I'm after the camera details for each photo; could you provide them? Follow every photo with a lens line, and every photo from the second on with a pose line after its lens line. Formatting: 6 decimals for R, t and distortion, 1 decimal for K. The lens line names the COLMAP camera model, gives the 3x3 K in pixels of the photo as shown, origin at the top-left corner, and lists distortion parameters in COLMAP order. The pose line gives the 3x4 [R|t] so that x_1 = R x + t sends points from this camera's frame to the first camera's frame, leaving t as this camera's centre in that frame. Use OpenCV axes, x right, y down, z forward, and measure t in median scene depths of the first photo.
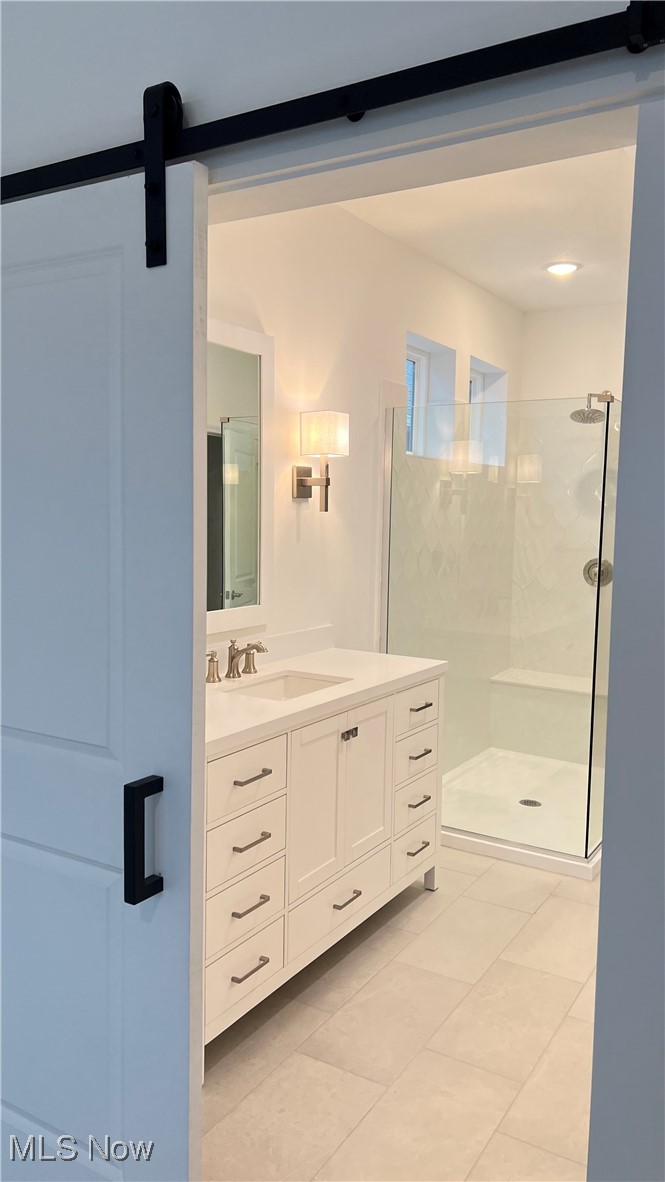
lens RADIAL K [[895.0, 0, 329.8], [0, 895.0, 581.1], [0, 0, 1]] dist [0.049487, -0.011849]
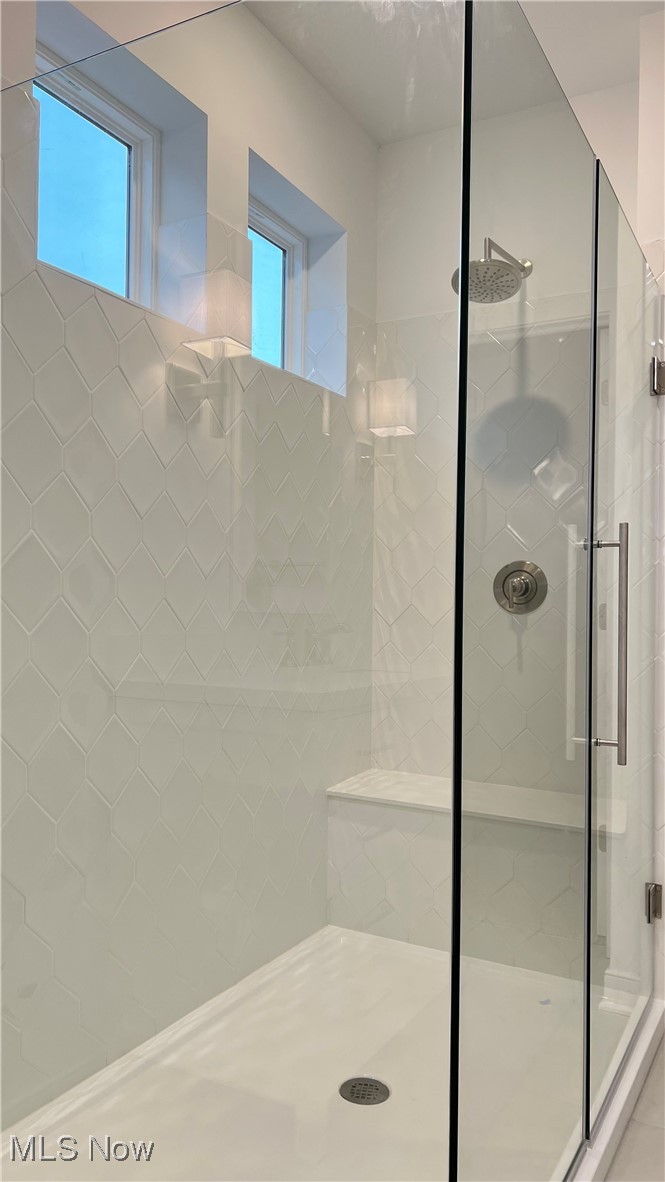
lens RADIAL K [[895.0, 0, 338.1], [0, 895.0, 599.3], [0, 0, 1]] dist [0.049487, -0.011849]
pose [[0.998727, -0.012018, 0.048990, 0.161073], [0.016699, 0.995212, -0.096298, 0.048015], [-0.047598, 0.096994, 0.994146, 0.463563]]
